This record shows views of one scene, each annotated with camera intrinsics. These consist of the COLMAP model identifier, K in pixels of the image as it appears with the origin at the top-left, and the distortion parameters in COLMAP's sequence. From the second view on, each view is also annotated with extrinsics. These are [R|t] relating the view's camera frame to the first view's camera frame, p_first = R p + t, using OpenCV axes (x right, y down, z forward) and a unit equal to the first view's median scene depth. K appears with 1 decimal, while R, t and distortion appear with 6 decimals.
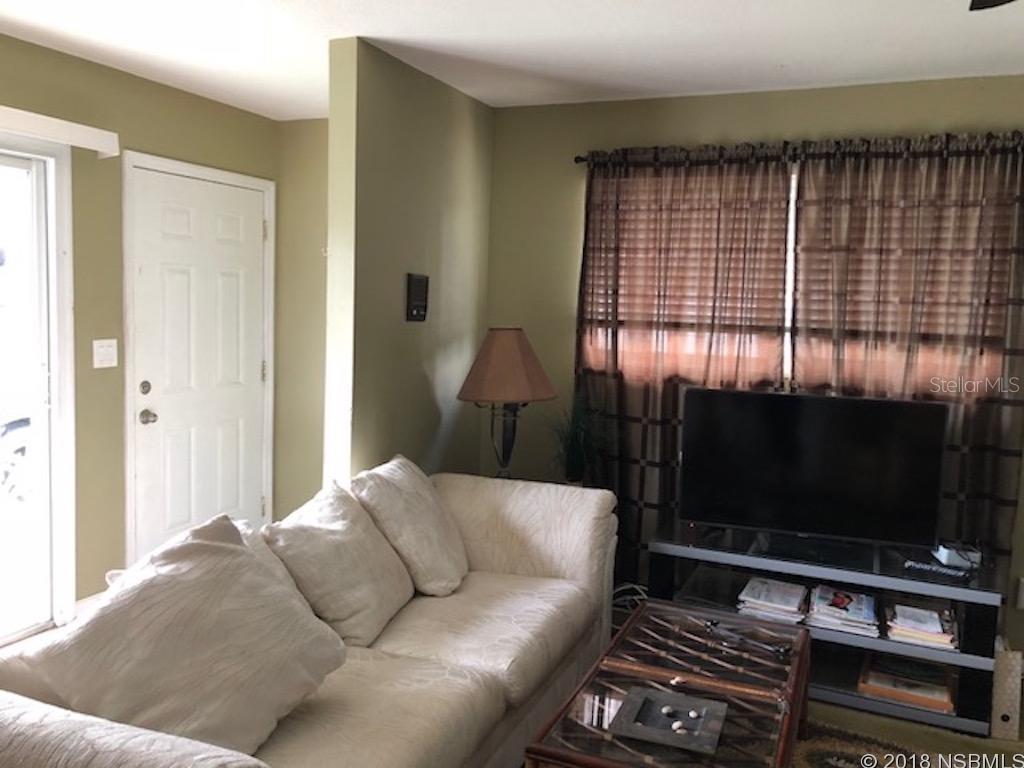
lens RADIAL K [[836.4, 0, 528.6], [0, 836.4, 366.5], [0, 0, 1]] dist [0.044944, -0.048921]
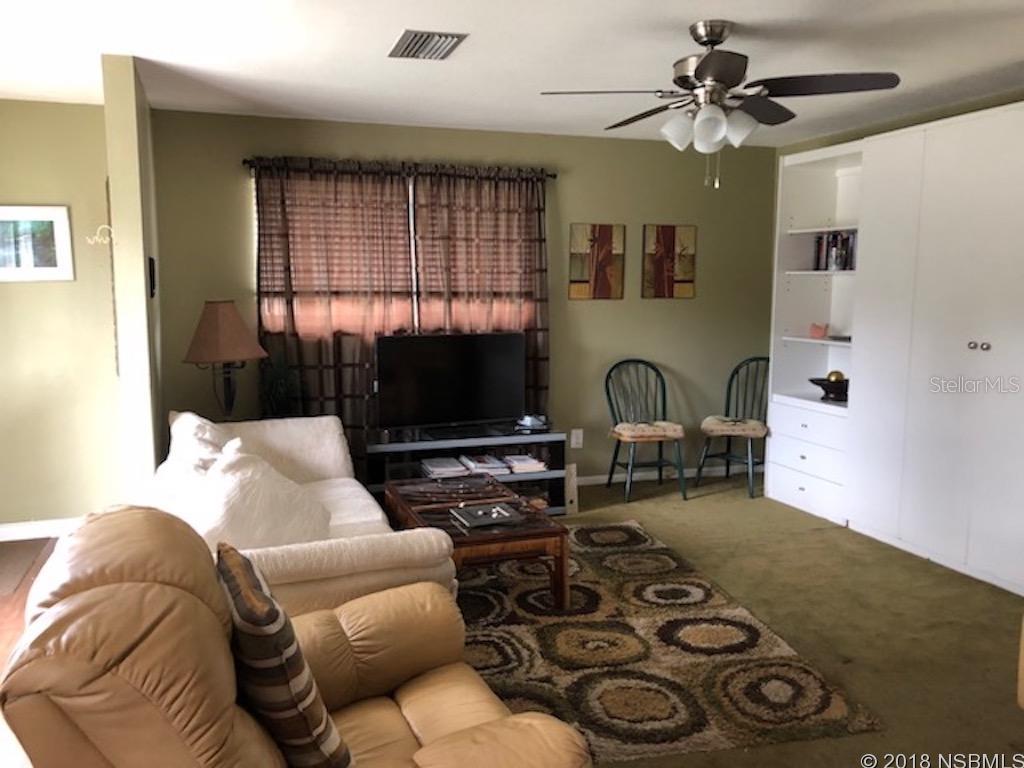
lens RADIAL K [[836.4, 0, 508.2], [0, 836.4, 380.3], [0, 0, 1]] dist [0.044944, -0.048921]
pose [[0.743939, -0.112775, 0.658663, -0.557743], [0.074937, 0.993519, 0.085469, -0.005320], [-0.664032, -0.014226, 0.747568, -0.203452]]
